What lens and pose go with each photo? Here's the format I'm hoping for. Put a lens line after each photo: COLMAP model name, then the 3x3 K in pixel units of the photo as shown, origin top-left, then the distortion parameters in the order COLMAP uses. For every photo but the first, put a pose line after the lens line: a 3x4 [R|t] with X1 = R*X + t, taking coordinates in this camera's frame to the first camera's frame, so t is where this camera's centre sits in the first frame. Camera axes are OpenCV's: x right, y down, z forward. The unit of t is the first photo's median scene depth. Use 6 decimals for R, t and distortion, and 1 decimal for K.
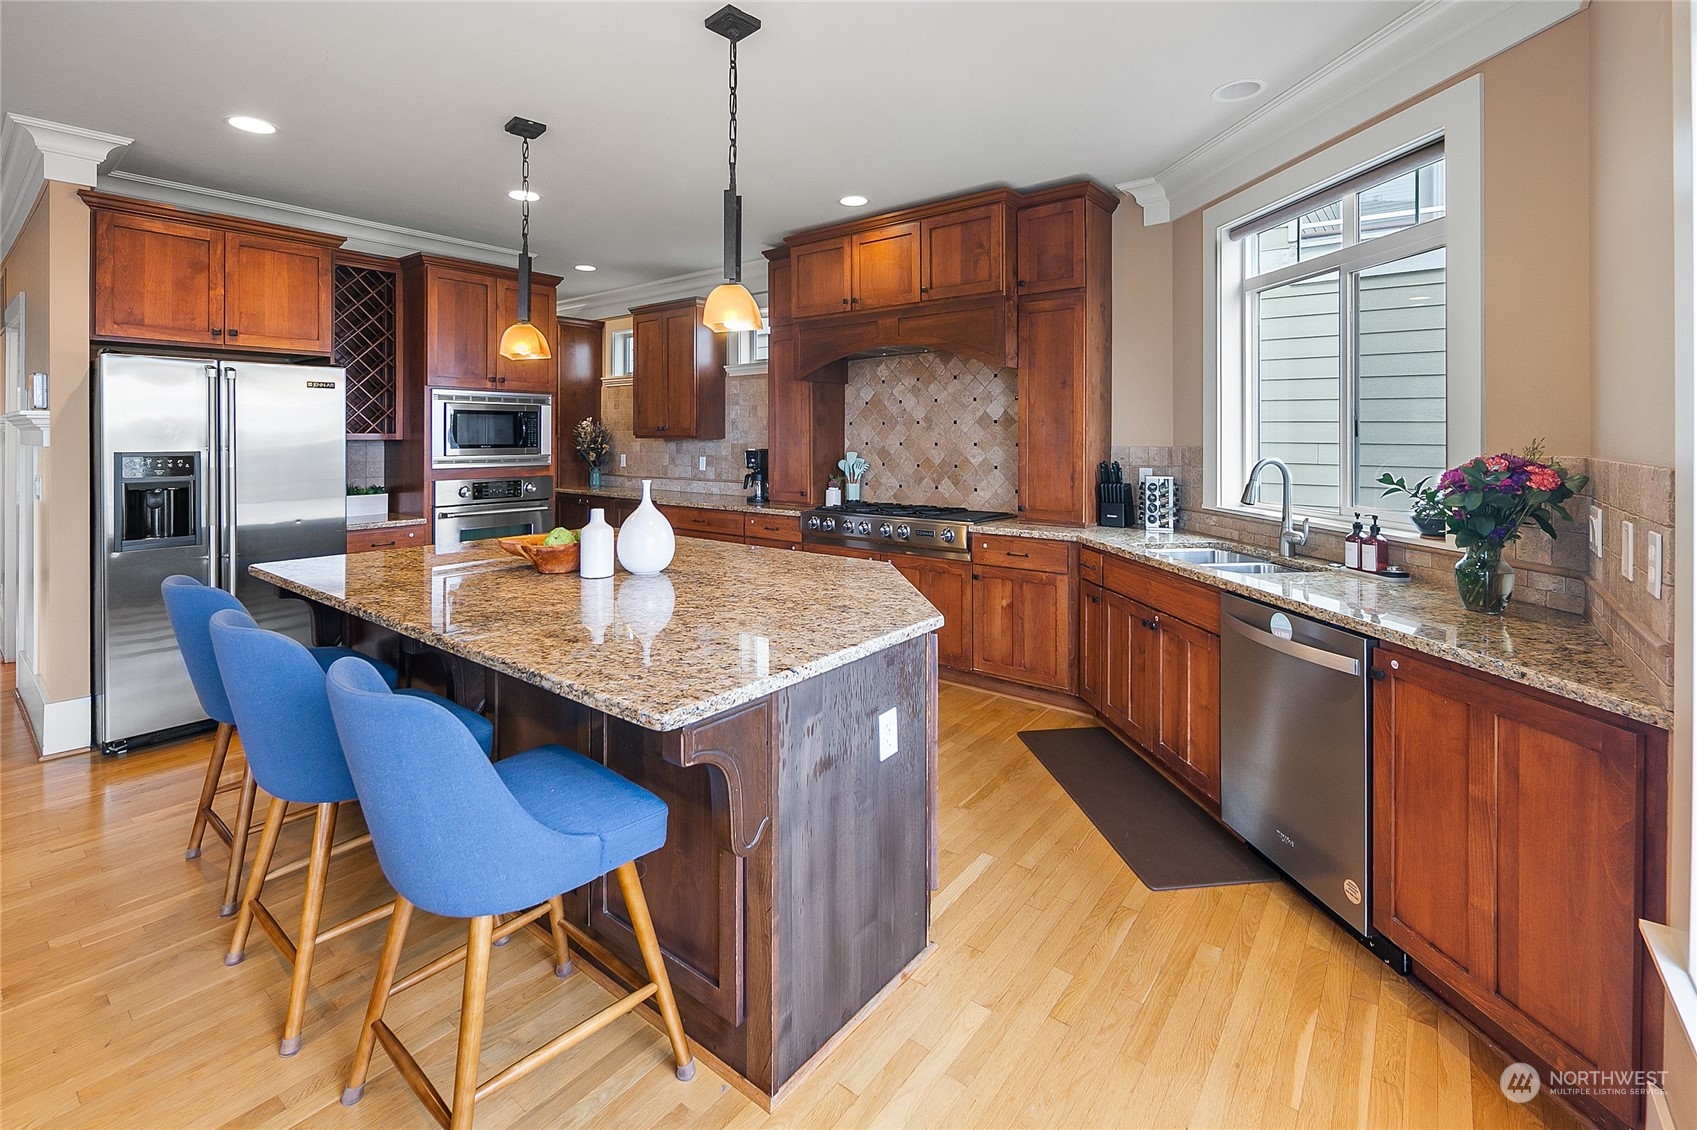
lens RADIAL K [[751.5, 0, 847.3], [0, 751.5, 448.8], [0, 0, 1]] dist [-0.000412, -0.000166]
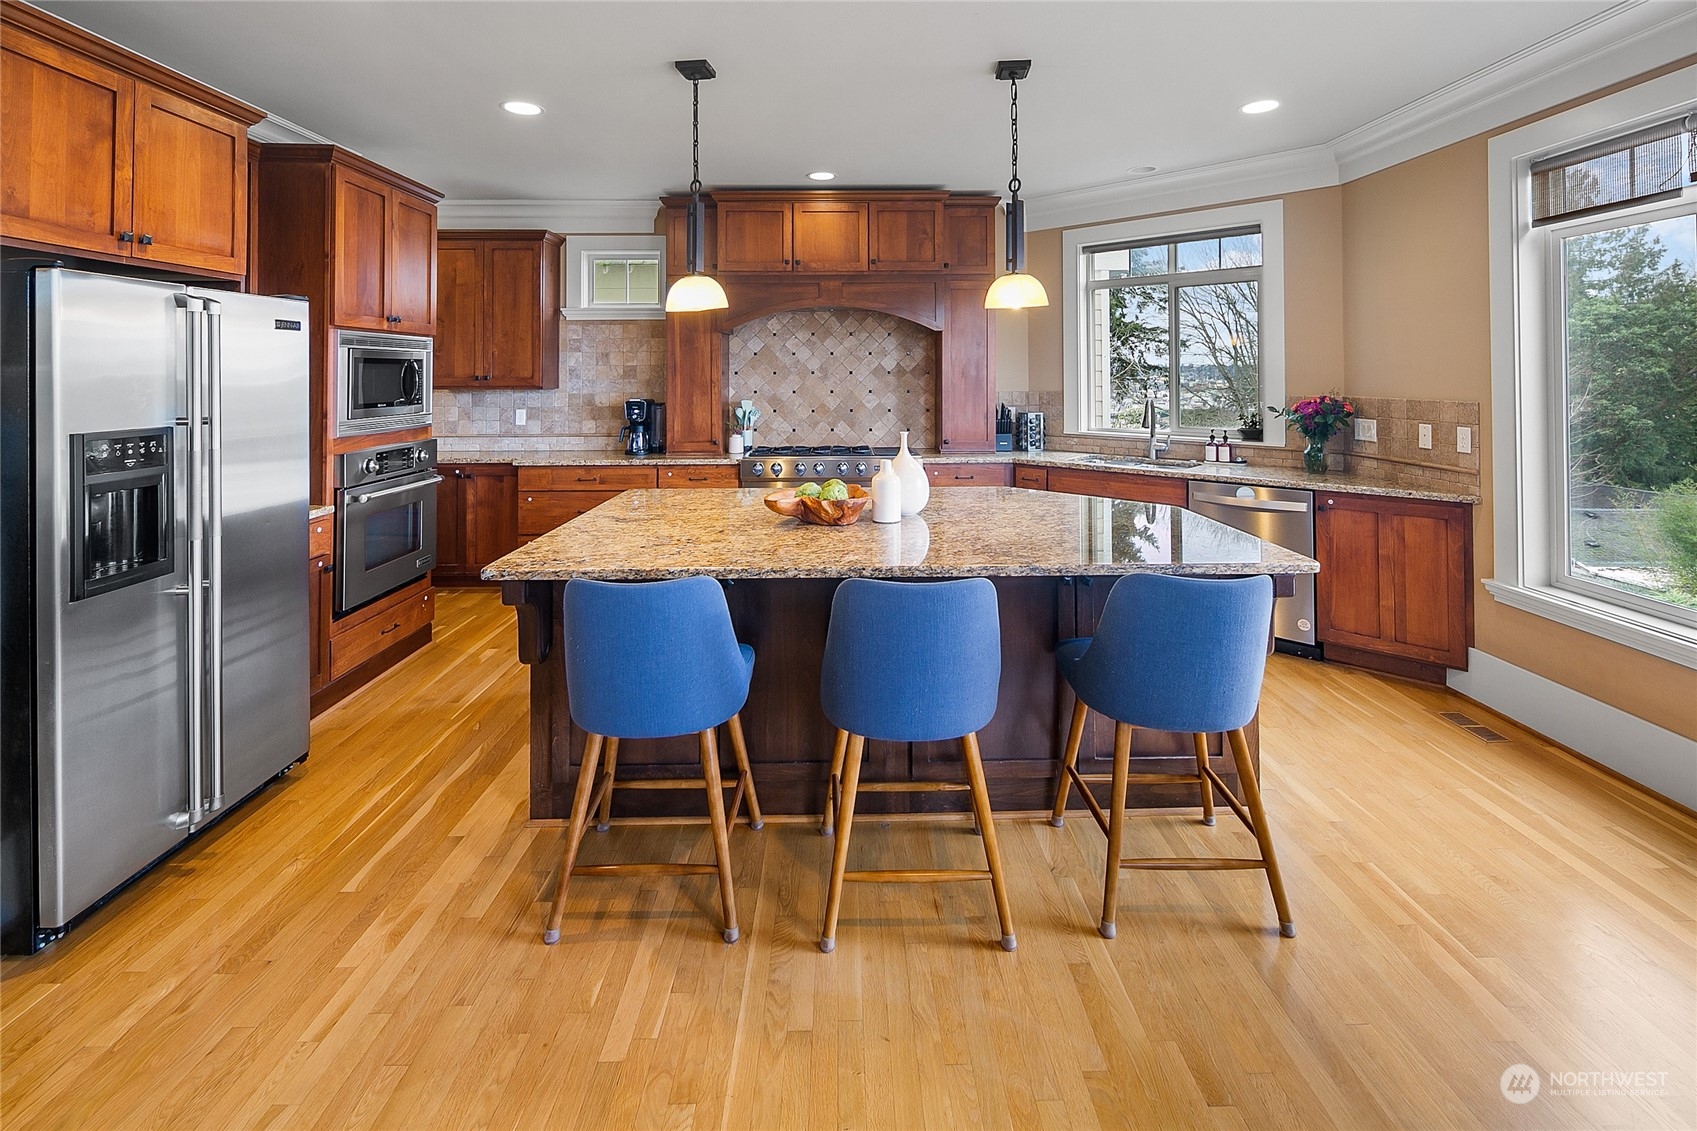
lens RADIAL K [[753.2, 0, 853.8], [0, 753.2, 375.0], [0, 0, 1]] dist [-0.001265, -0.000295]
pose [[0.773782, -0.003650, 0.633442, -0.615352], [0.014713, 0.999817, -0.012212, -0.018076], [-0.633281, 0.018769, 0.773694, 0.099643]]
